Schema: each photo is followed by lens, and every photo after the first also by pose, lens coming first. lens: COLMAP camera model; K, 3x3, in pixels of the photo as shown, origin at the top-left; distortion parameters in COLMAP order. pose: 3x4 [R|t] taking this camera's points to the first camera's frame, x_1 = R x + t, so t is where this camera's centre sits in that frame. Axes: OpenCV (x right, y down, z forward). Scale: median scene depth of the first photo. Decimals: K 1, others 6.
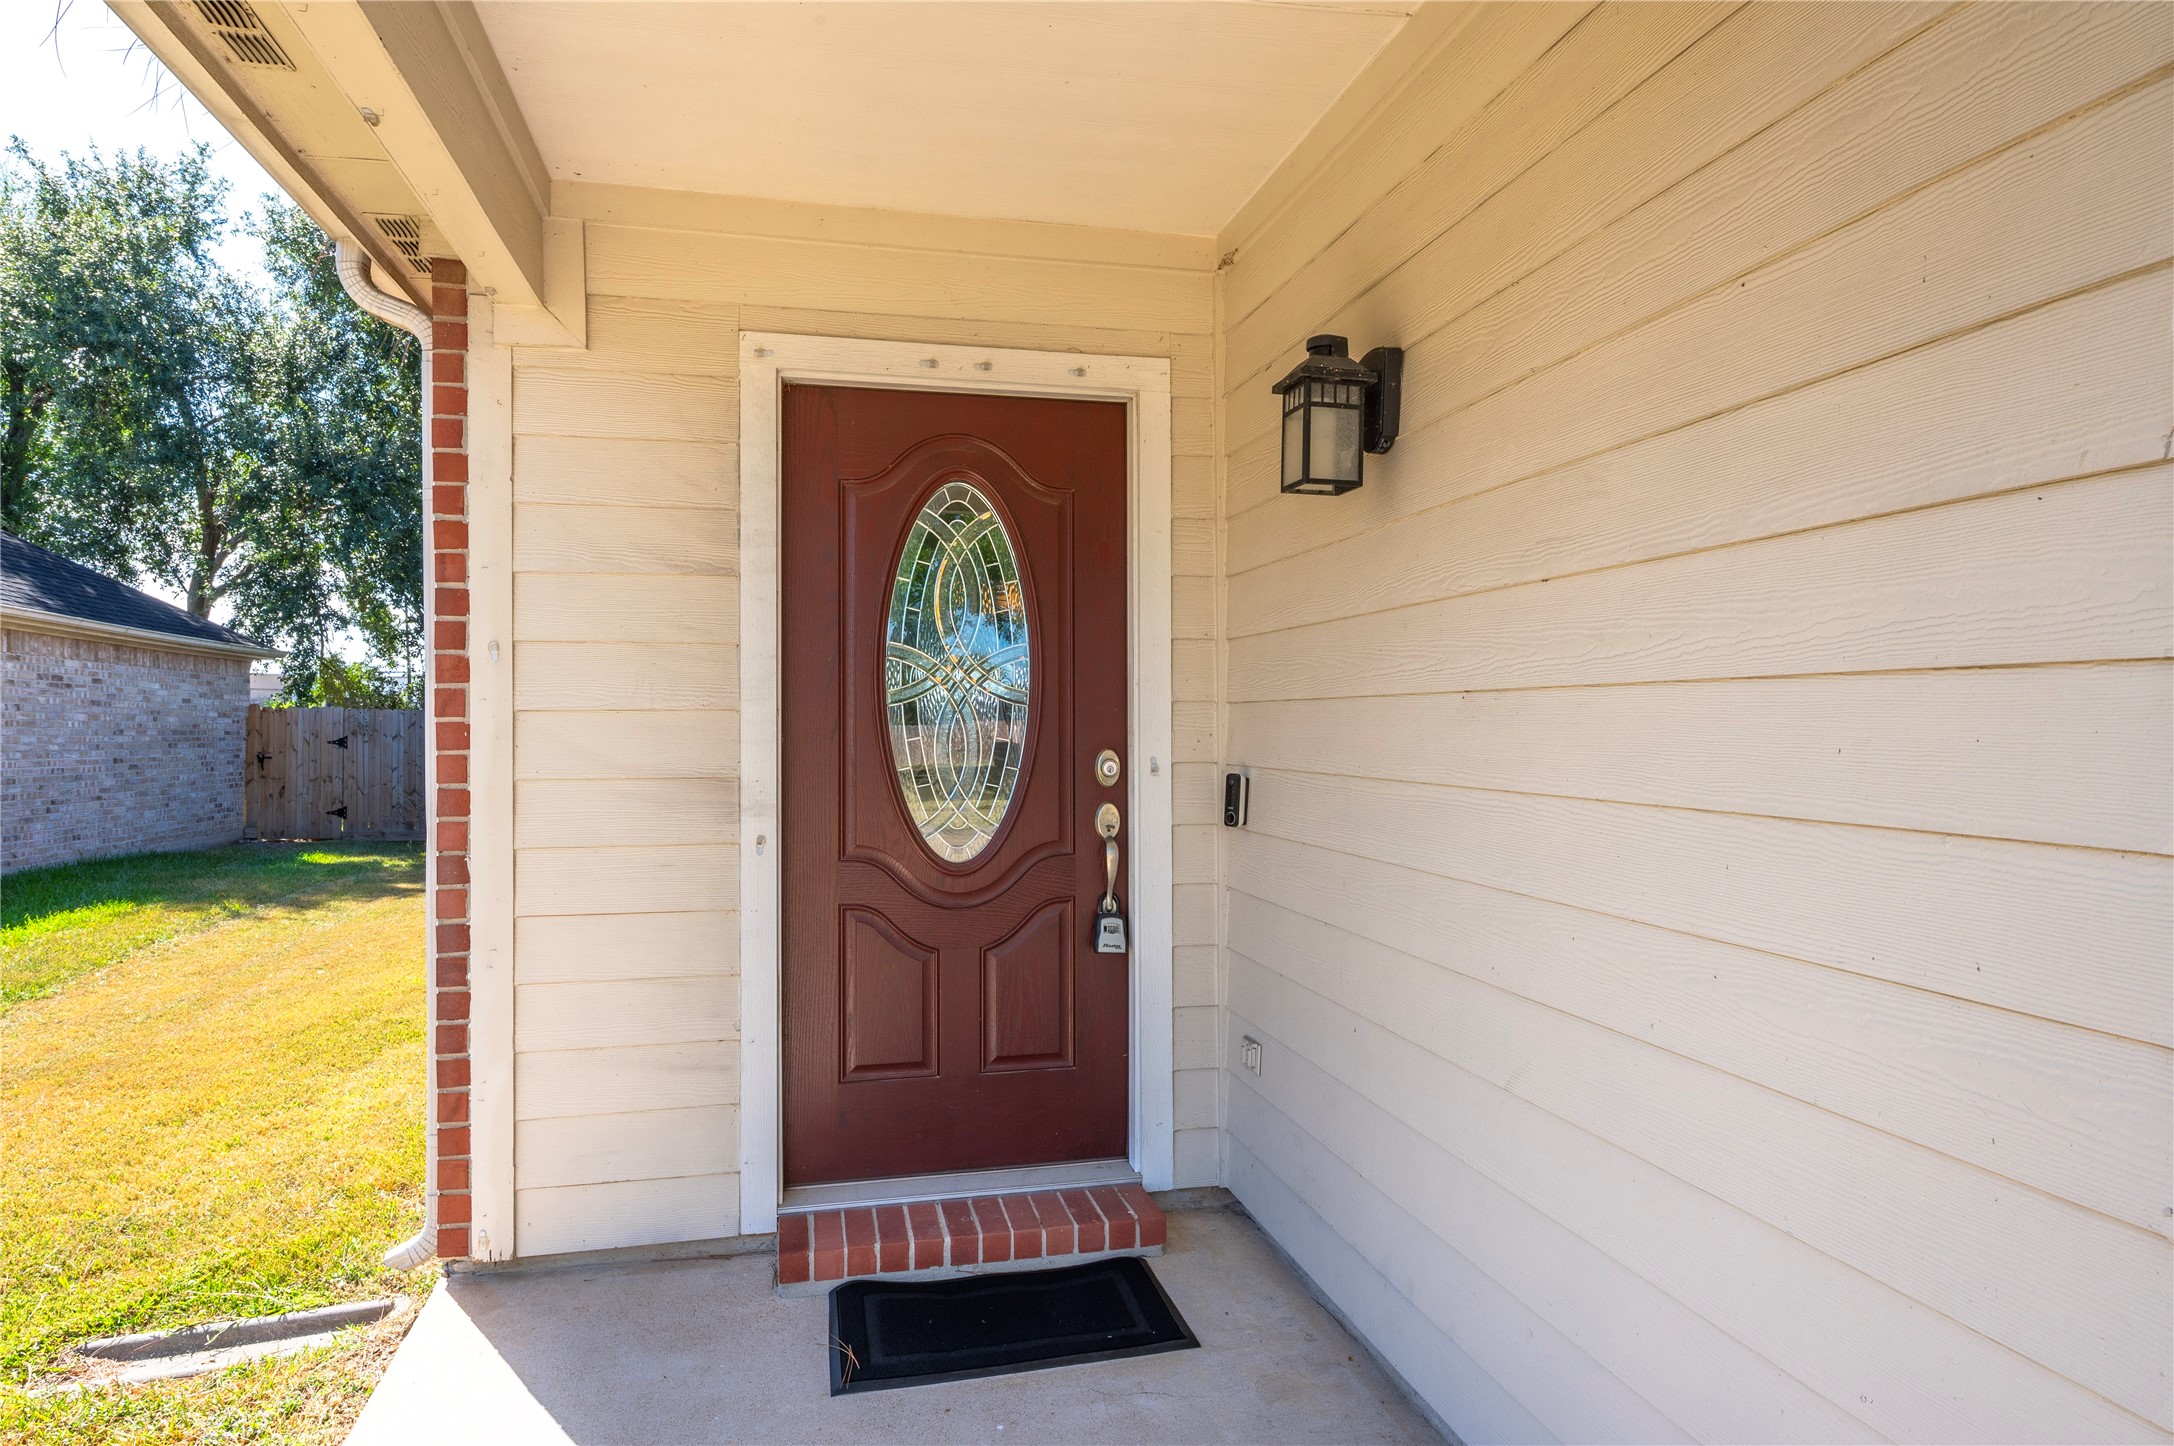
lens RADIAL K [[1295.8, 0, 1087.7], [0, 1295.8, 719.5], [0, 0, 1]] dist [0.004371, 0.000825]
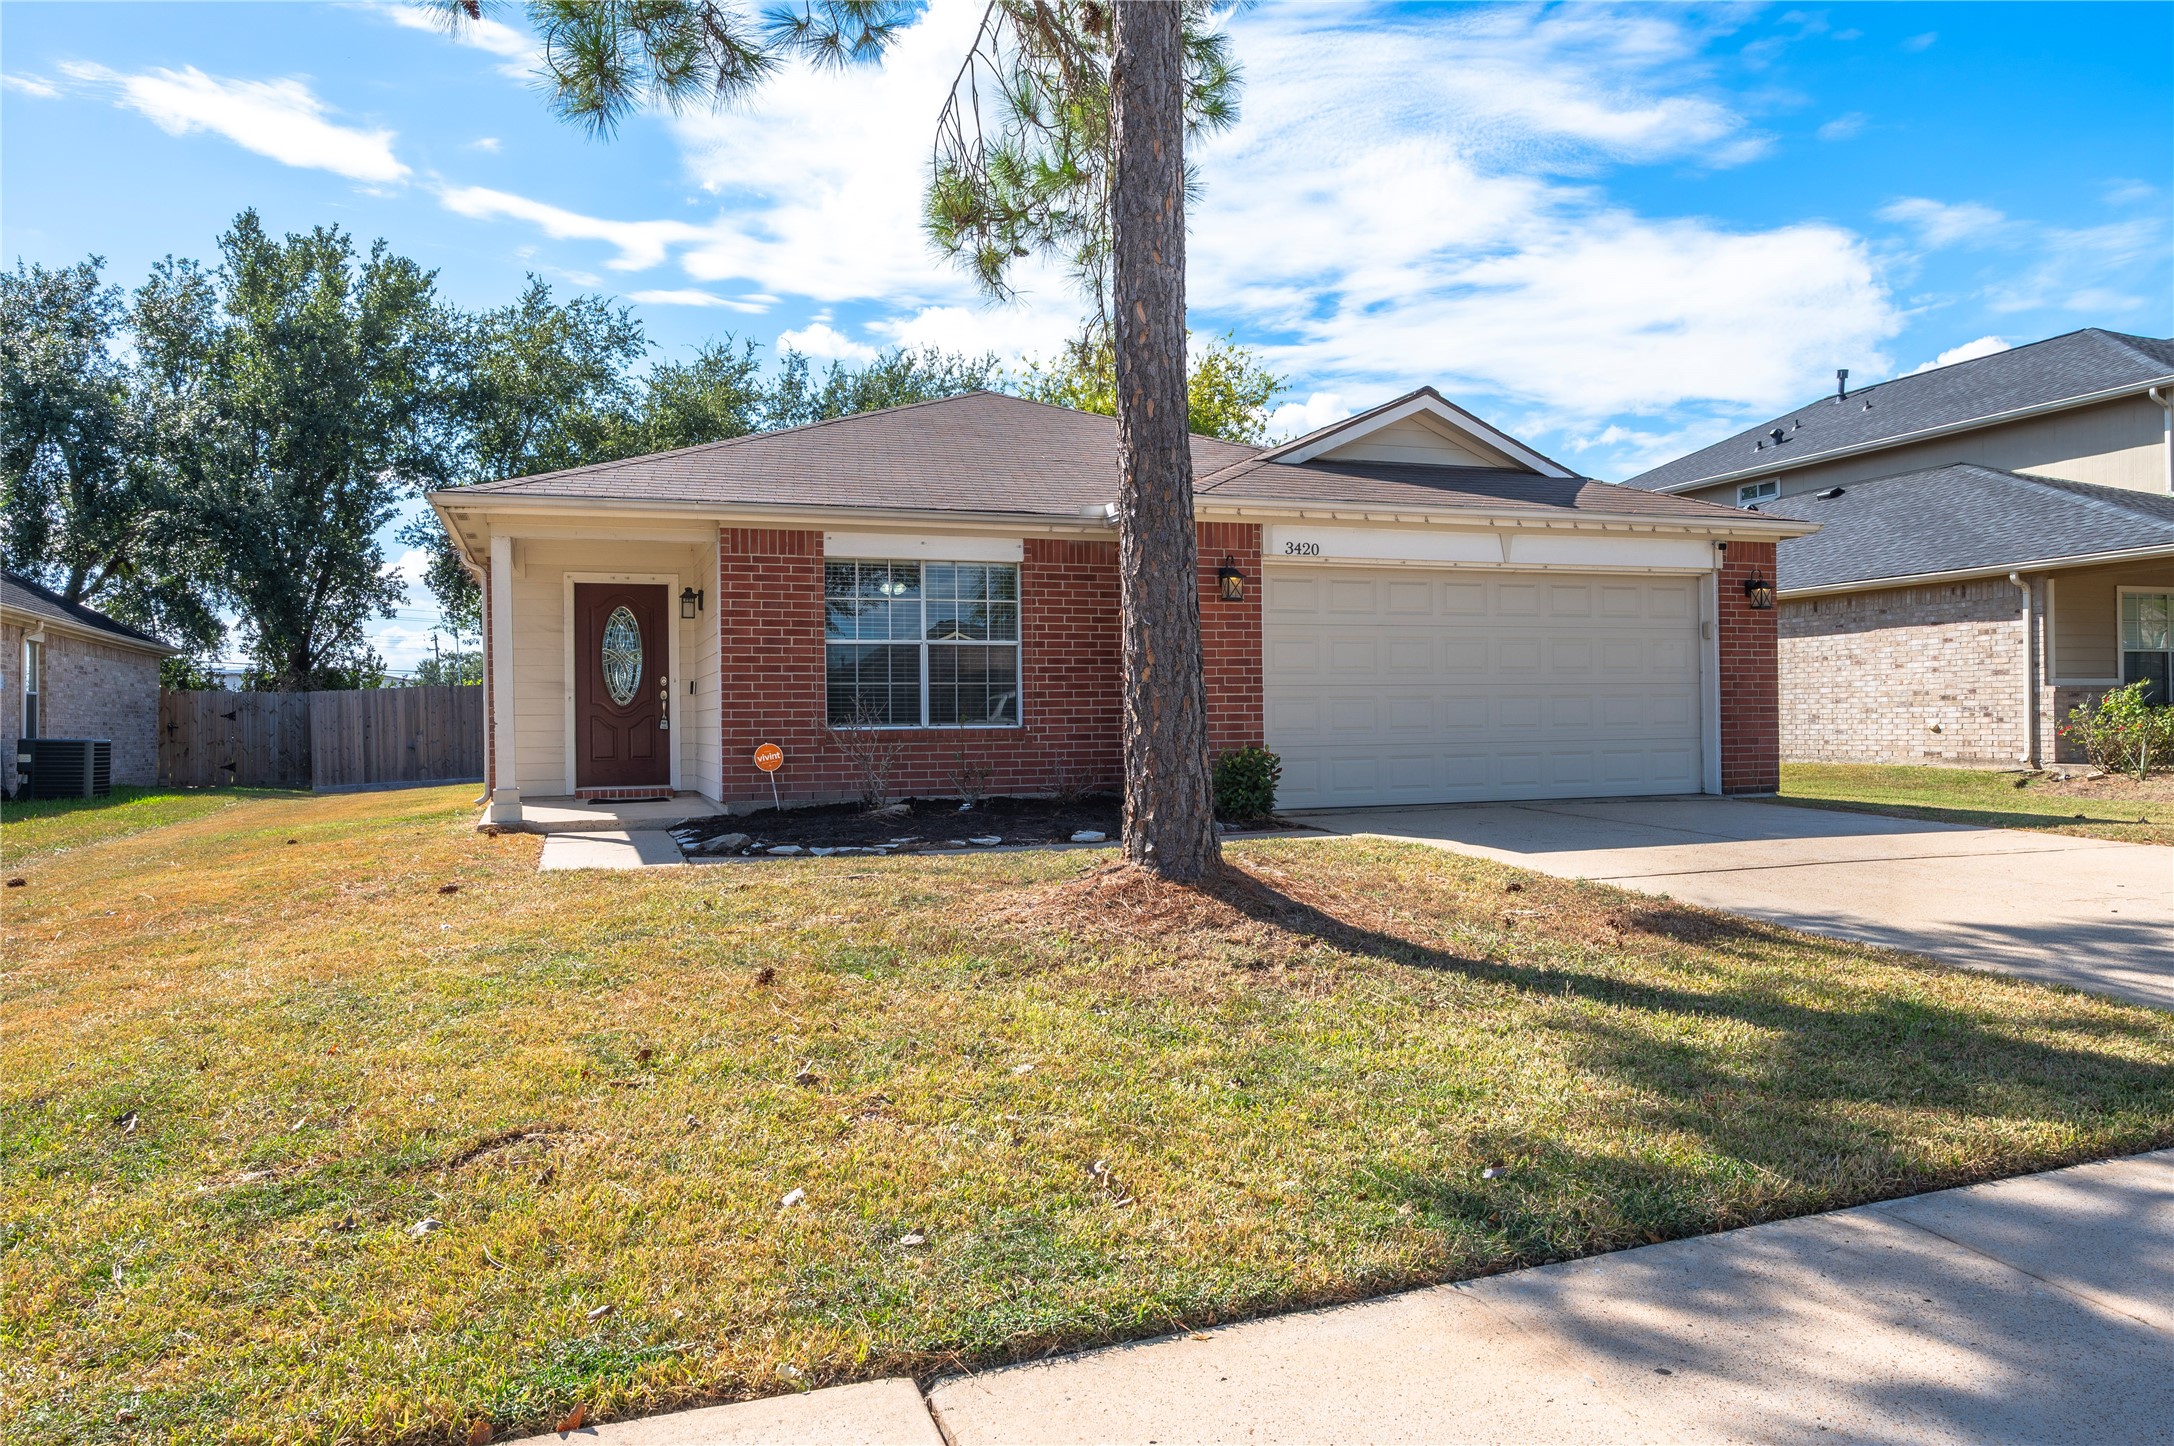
lens RADIAL K [[1471.2, 0, 1081.0], [0, 1471.2, 704.3], [0, 0, 1]] dist [0.004354, 0.001384]
pose [[0.993785, -0.008582, 0.110987, 0.768157], [0.009777, 0.999900, -0.010231, 0.164203], [-0.110888, 0.011253, 0.993769, -3.493113]]
